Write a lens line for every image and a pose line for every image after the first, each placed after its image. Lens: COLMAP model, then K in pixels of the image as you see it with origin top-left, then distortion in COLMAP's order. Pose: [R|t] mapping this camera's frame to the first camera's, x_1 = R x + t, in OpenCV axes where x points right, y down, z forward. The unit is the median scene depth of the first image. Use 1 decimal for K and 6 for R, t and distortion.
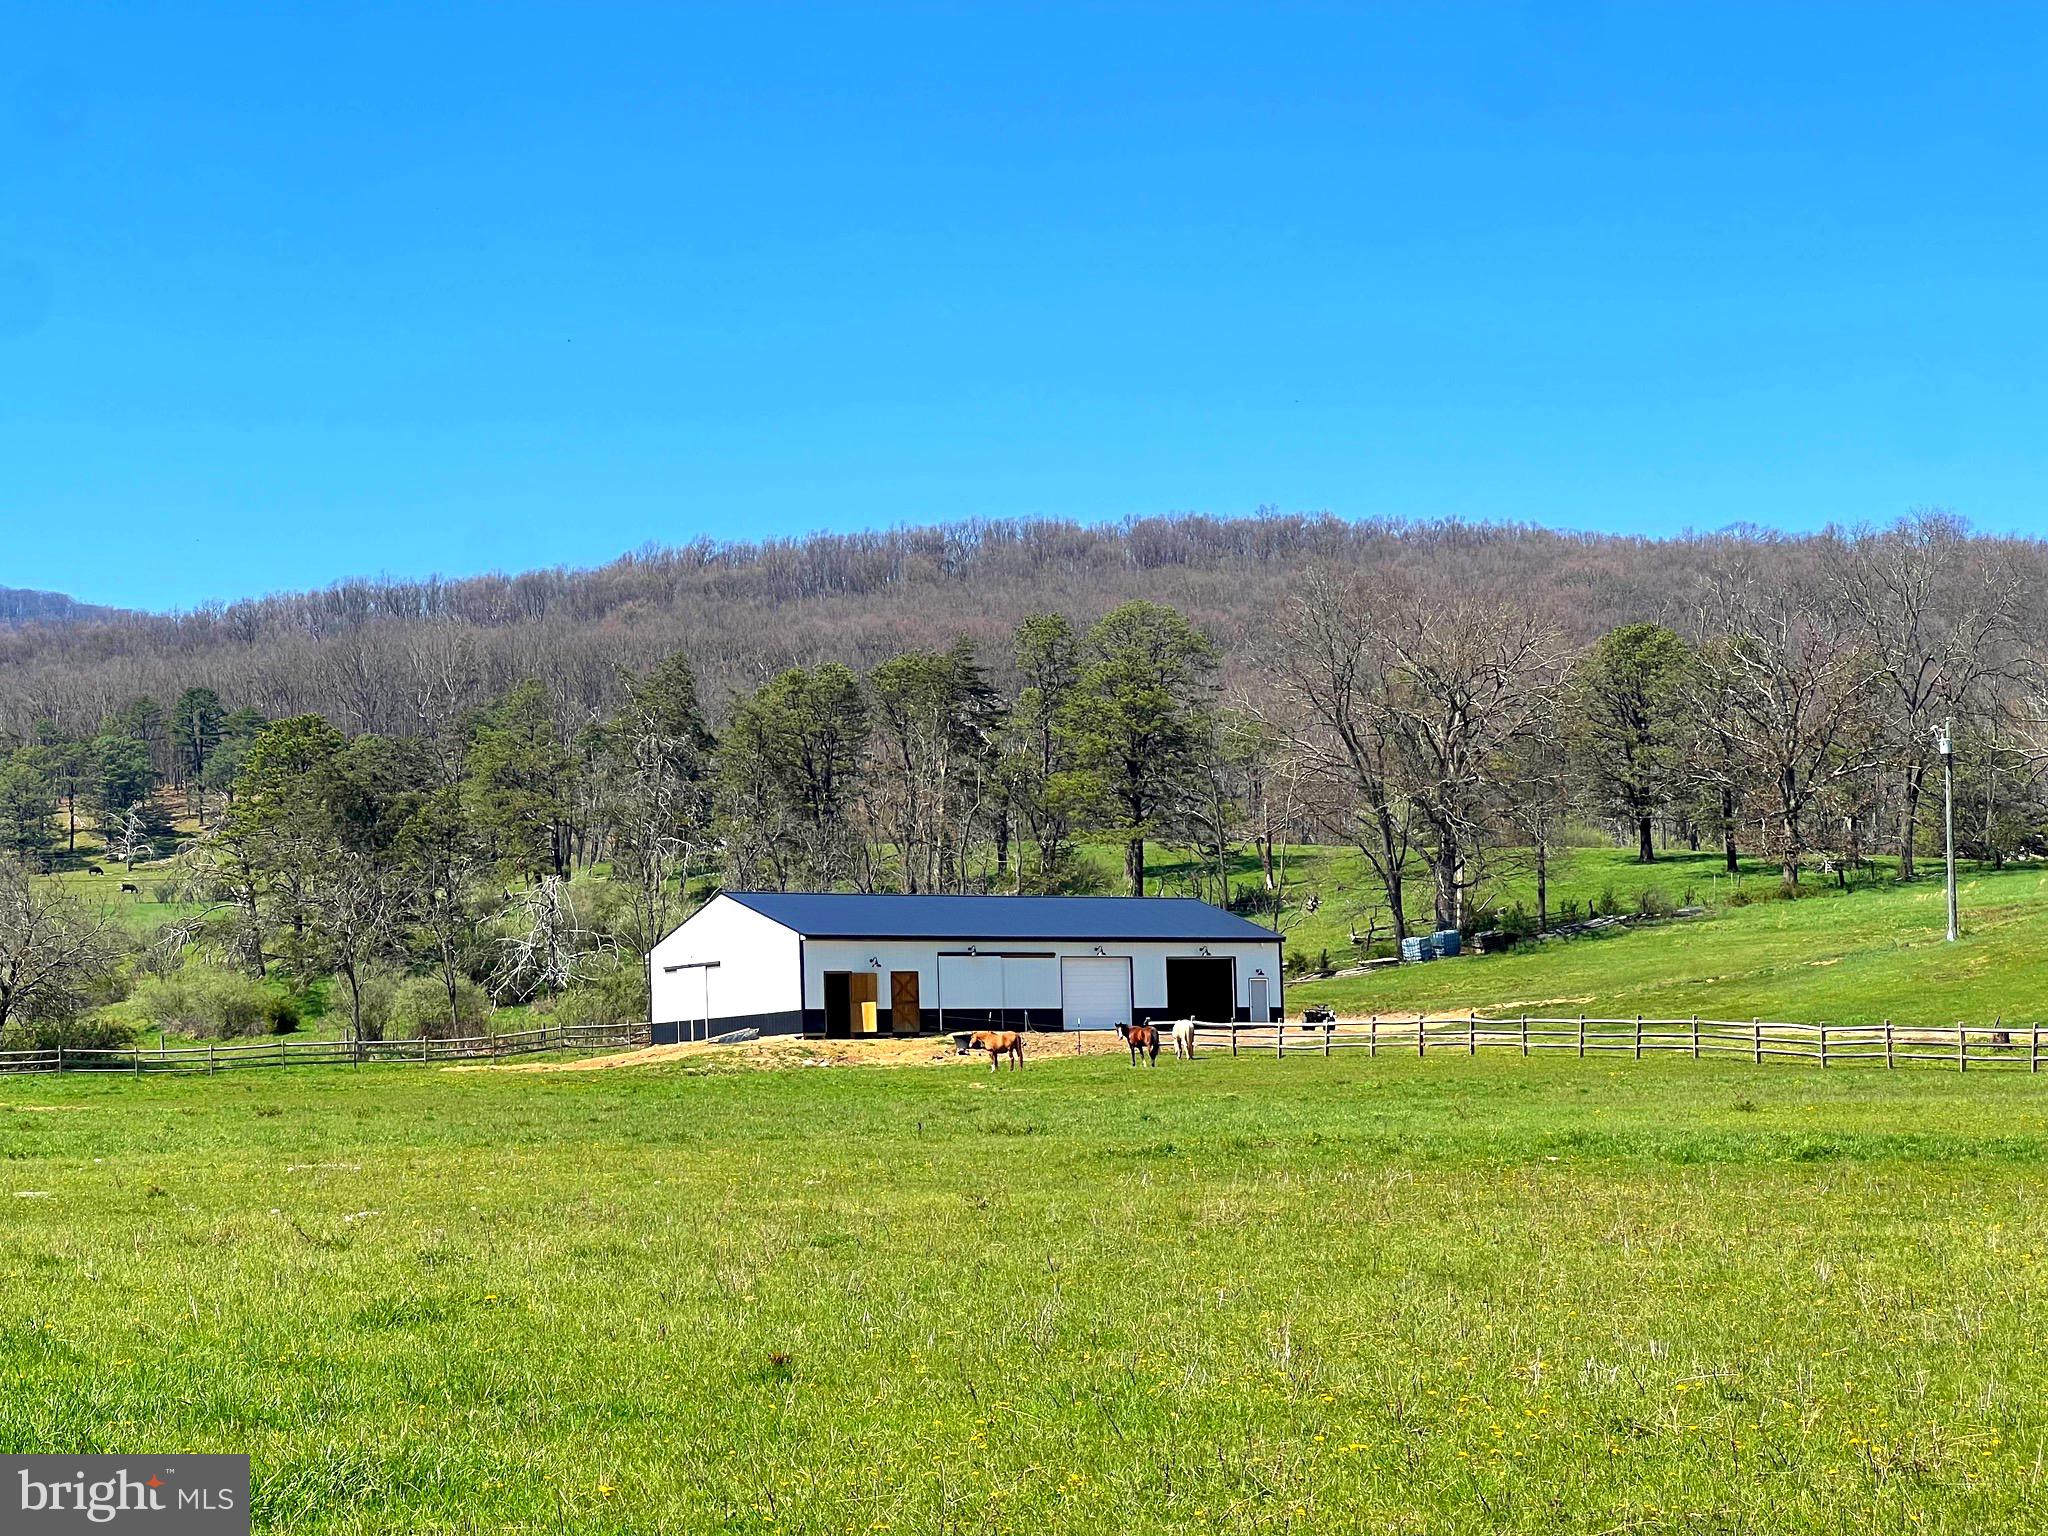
lens RADIAL K [[4734.1, 0, 1024.0], [0, 4734.1, 768.0], [0, 0, 1]] dist [-0.262308, 4.844532]
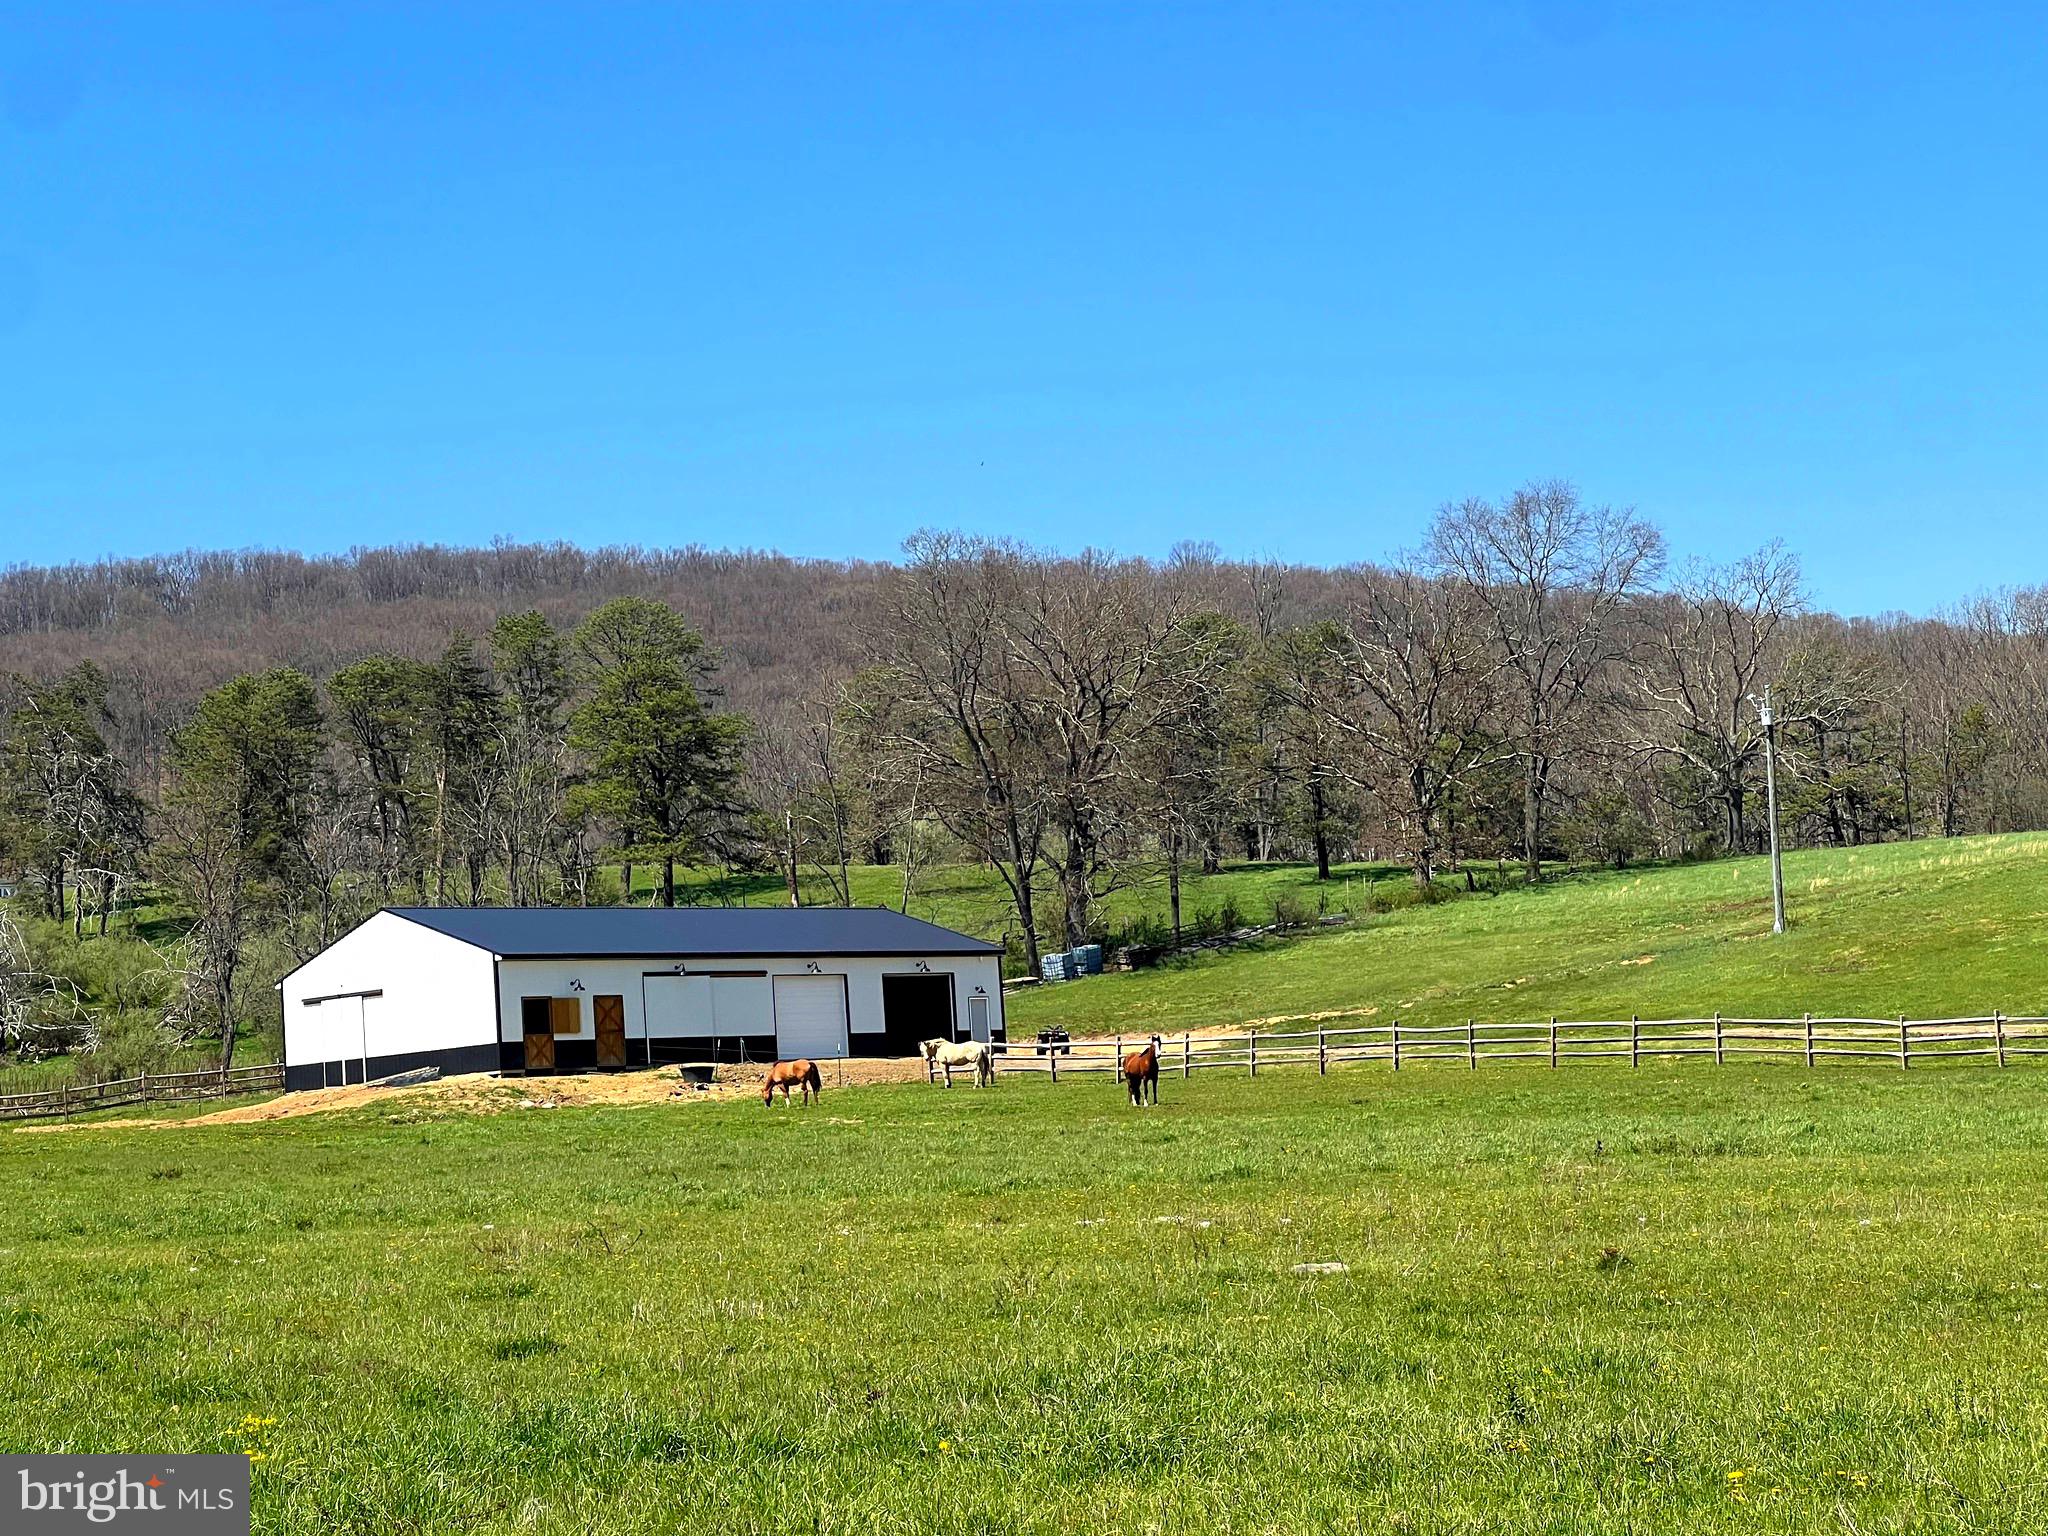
lens RADIAL K [[4798.1, 0, 1024.0], [0, 4798.1, 768.0], [0, 0, 1]] dist [-0.284740, 8.281693]
pose [[0.983161, -0.014674, 0.182151, -0.104443], [0.016574, 0.999823, -0.008913, 0.010475], [-0.181988, 0.011782, 0.983230, 0.130681]]
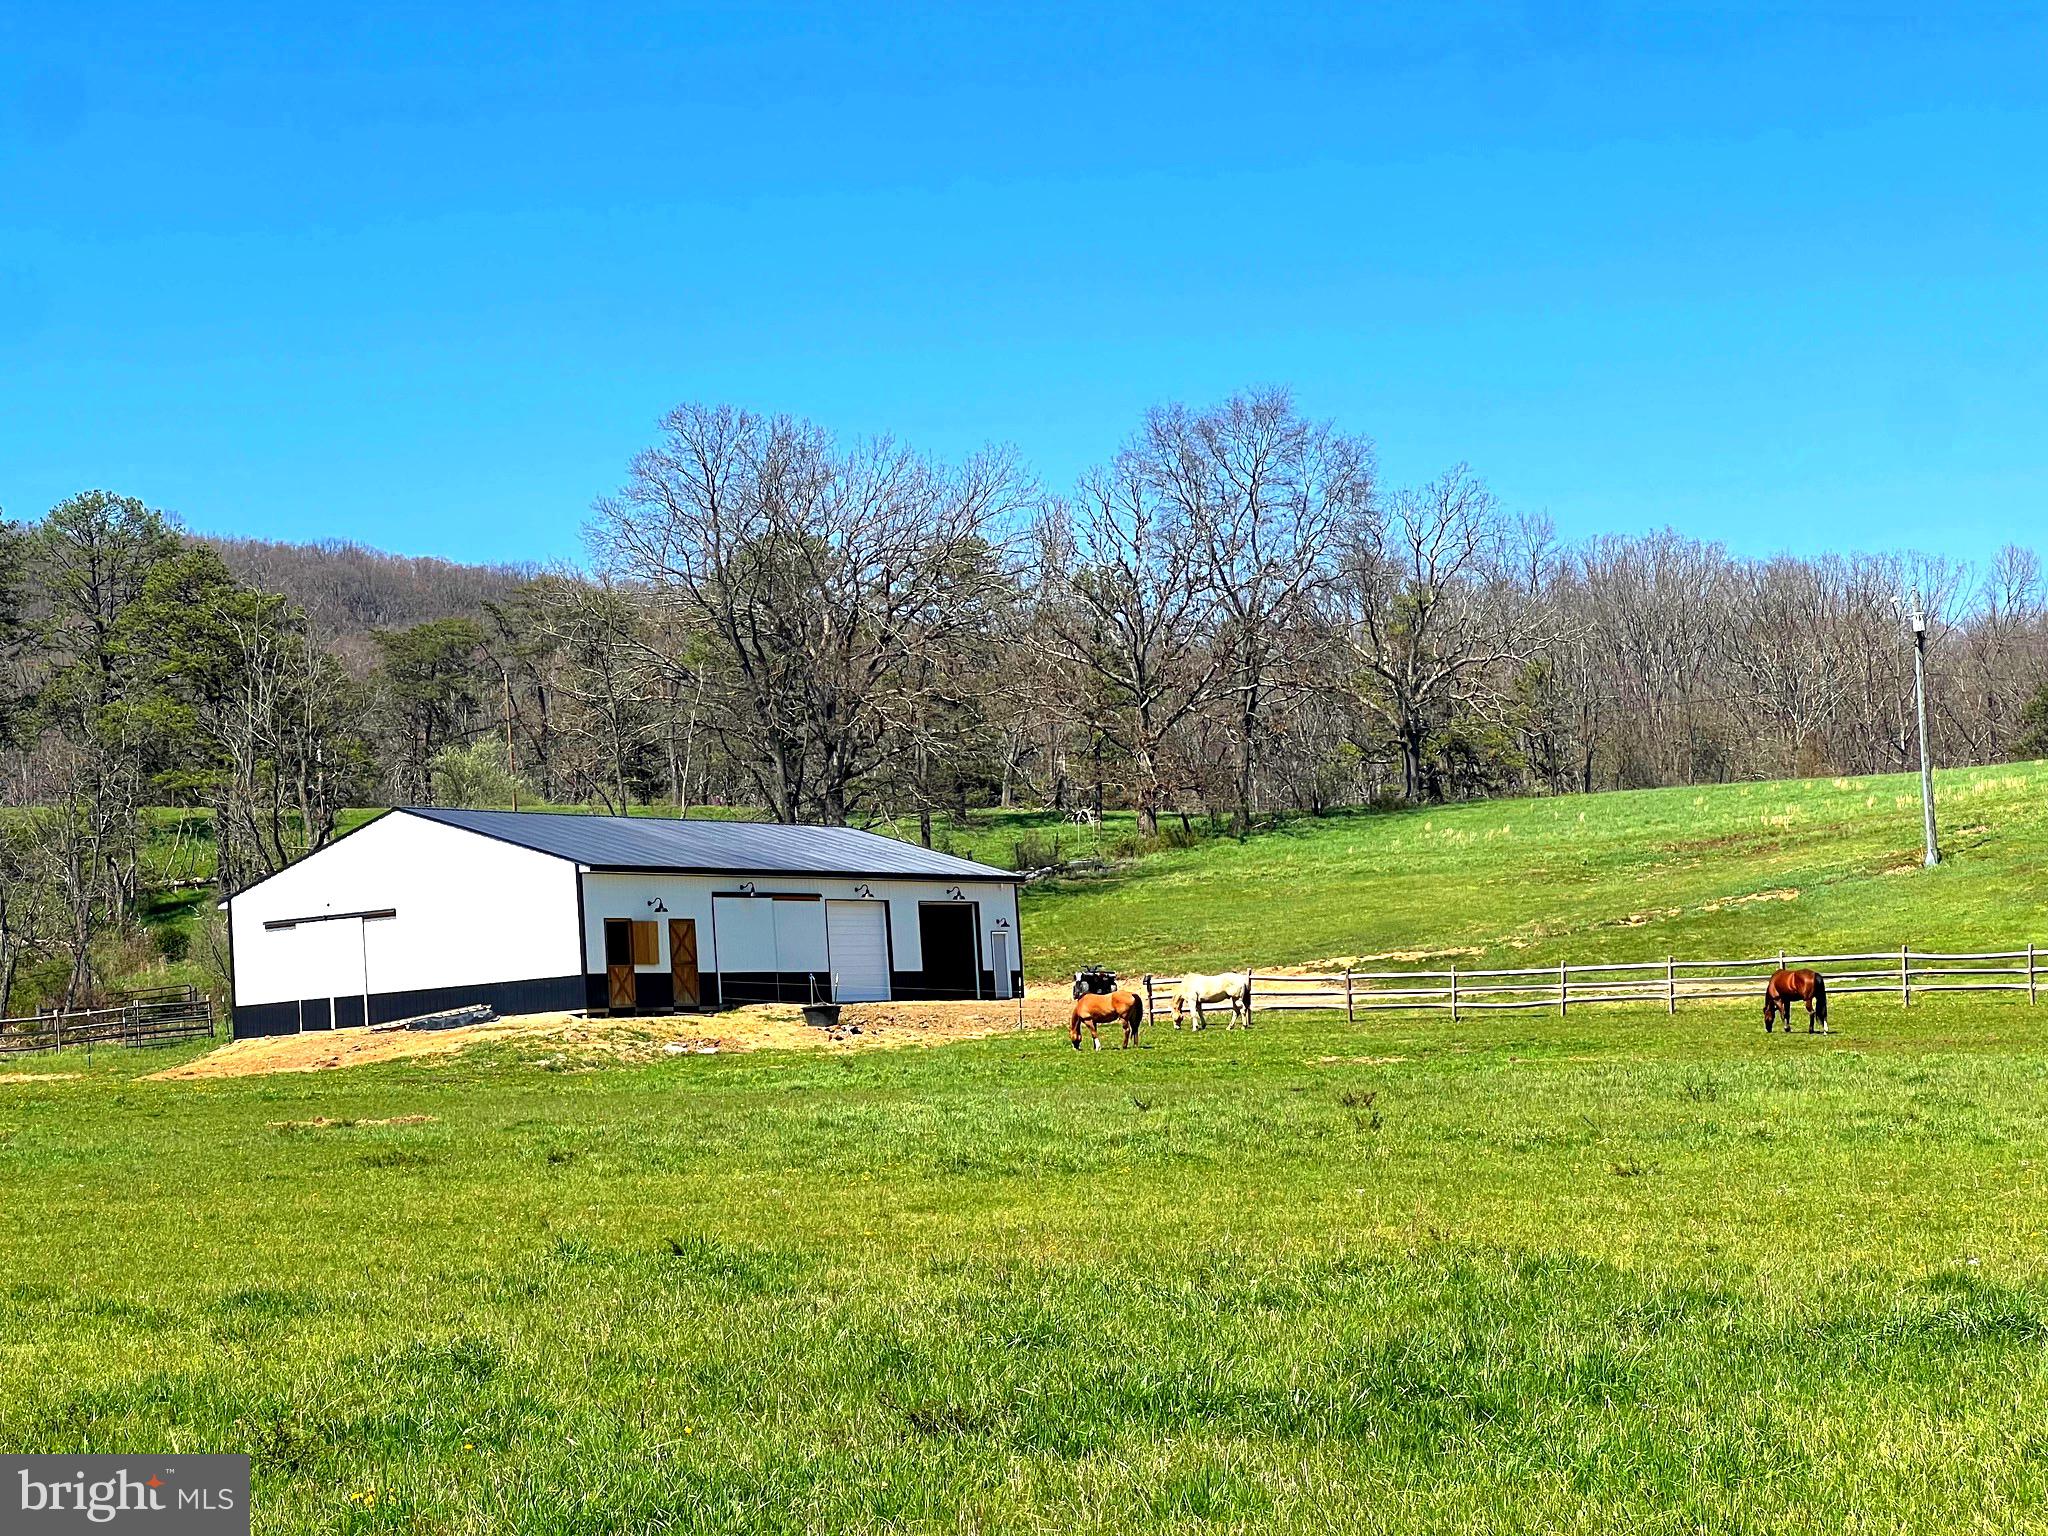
lens RADIAL K [[4734.1, 0, 1024.0], [0, 4734.1, 768.0], [0, 0, 1]] dist [-0.262308, 4.844532]
pose [[0.901919, 0.003417, 0.431891, -0.269786], [0.000124, 0.999967, -0.008172, 0.025535], [-0.431904, 0.007424, 0.901889, 0.339765]]
